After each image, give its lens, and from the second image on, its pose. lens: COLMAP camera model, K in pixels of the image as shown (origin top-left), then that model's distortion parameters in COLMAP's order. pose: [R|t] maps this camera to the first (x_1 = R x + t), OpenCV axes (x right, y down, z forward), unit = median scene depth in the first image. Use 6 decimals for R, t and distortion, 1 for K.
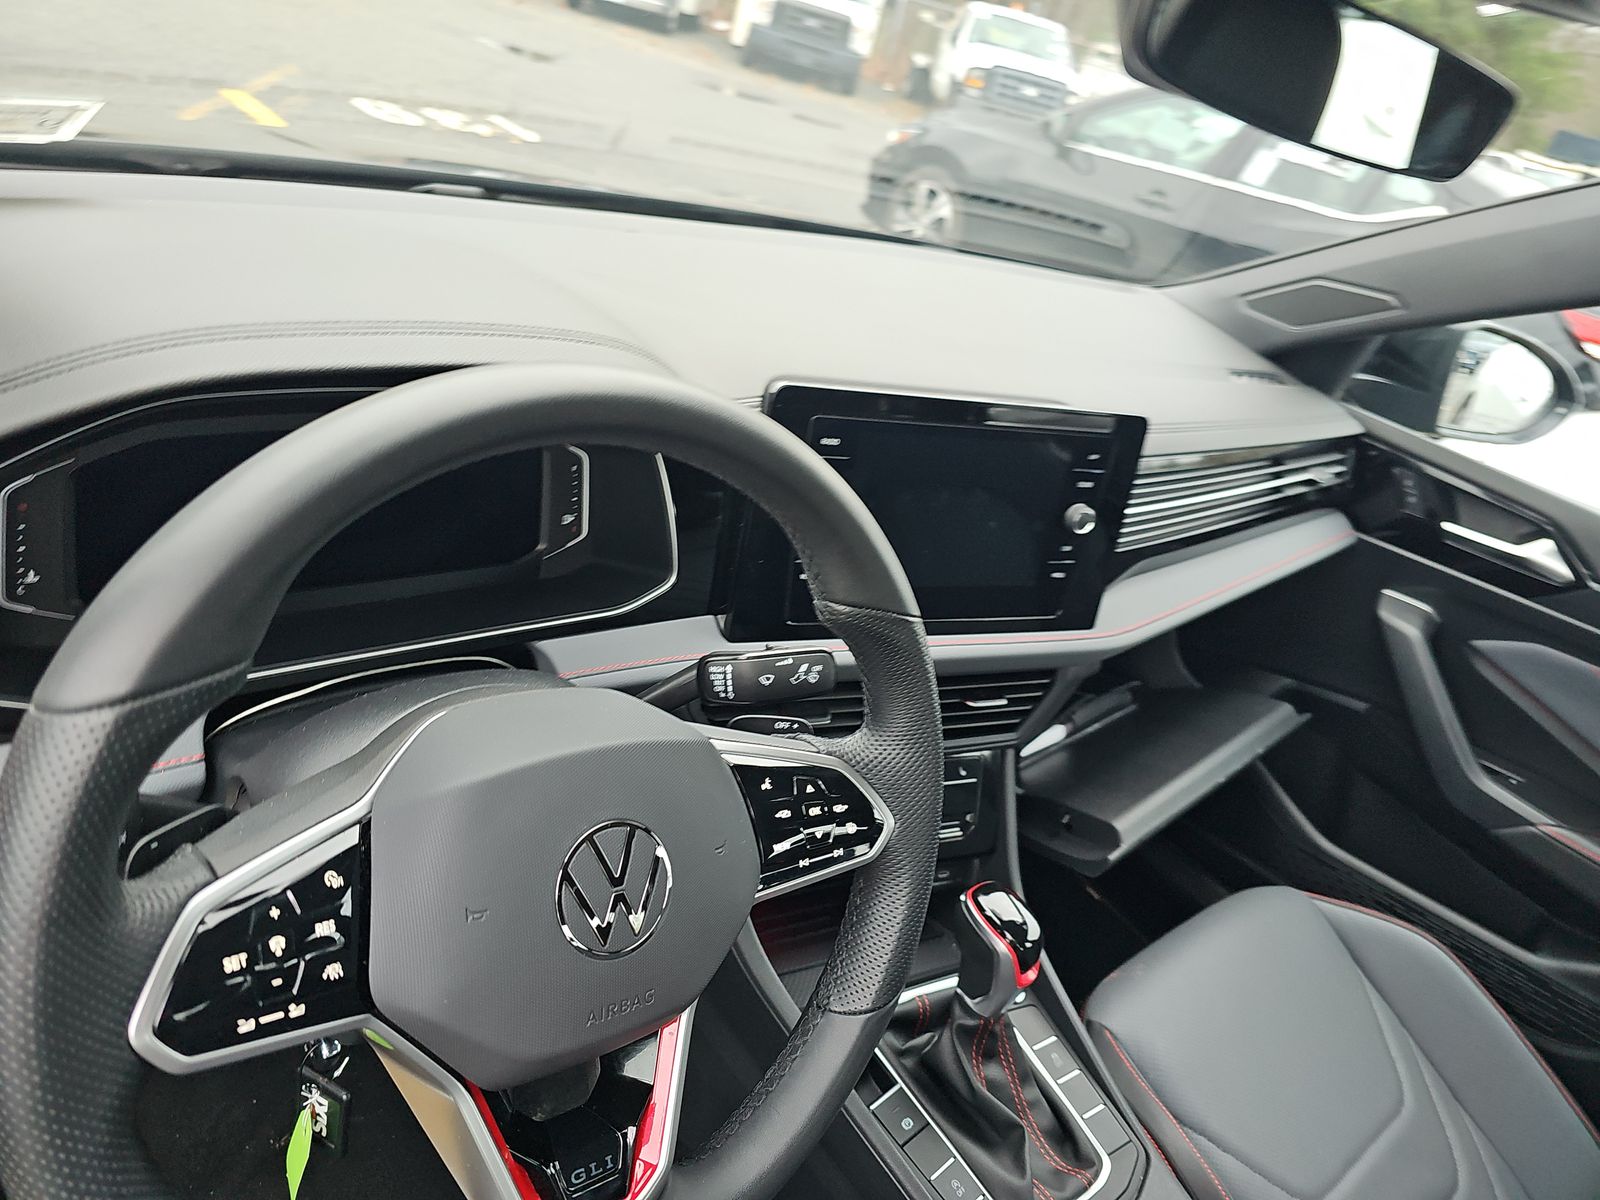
lens RADIAL K [[1044.6, 0, 791.2], [0, 1044.6, 599.2], [0, 0, 1]] dist [0.033248, -0.036221]
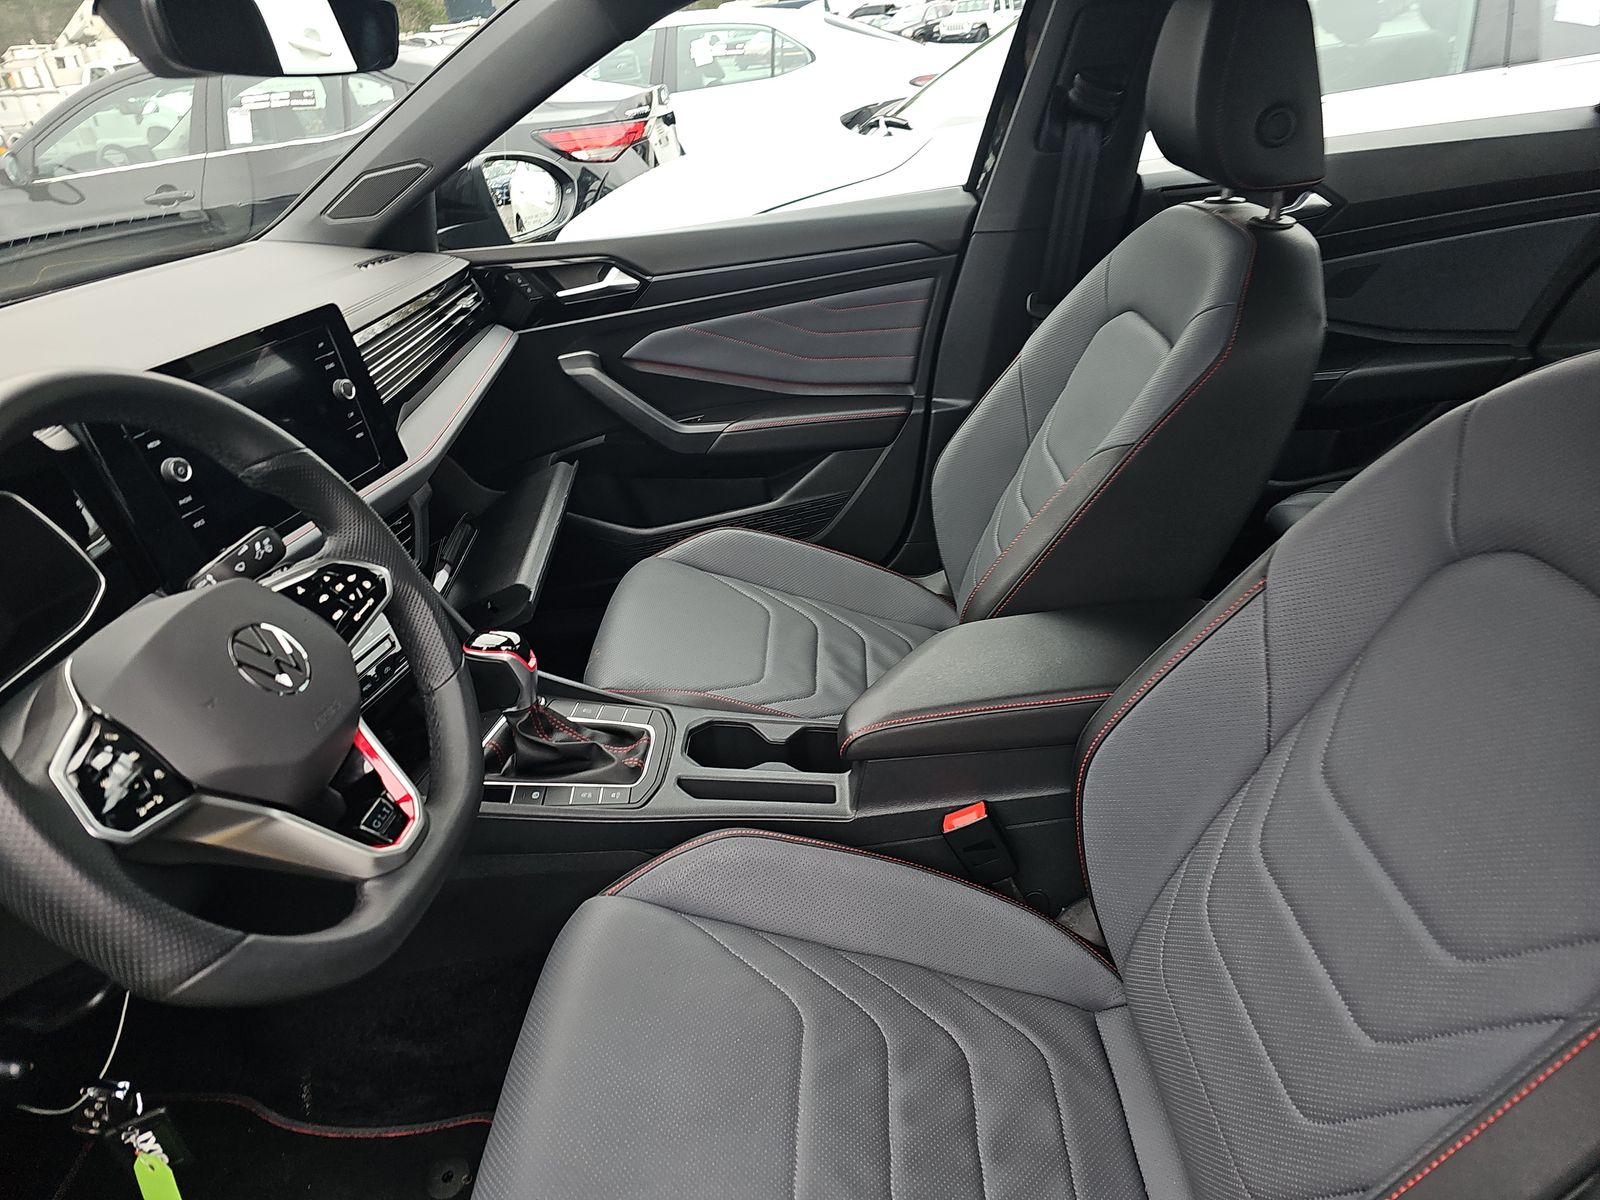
lens RADIAL K [[1044.6, 0, 791.2], [0, 1044.6, 599.2], [0, 0, 1]] dist [0.033248, -0.036221]
pose [[0.603090, -0.607125, 0.517380, -0.169267], [0.584549, 0.777712, 0.231228, 0.110581], [-0.542757, 0.162982, 0.823925, -0.267086]]
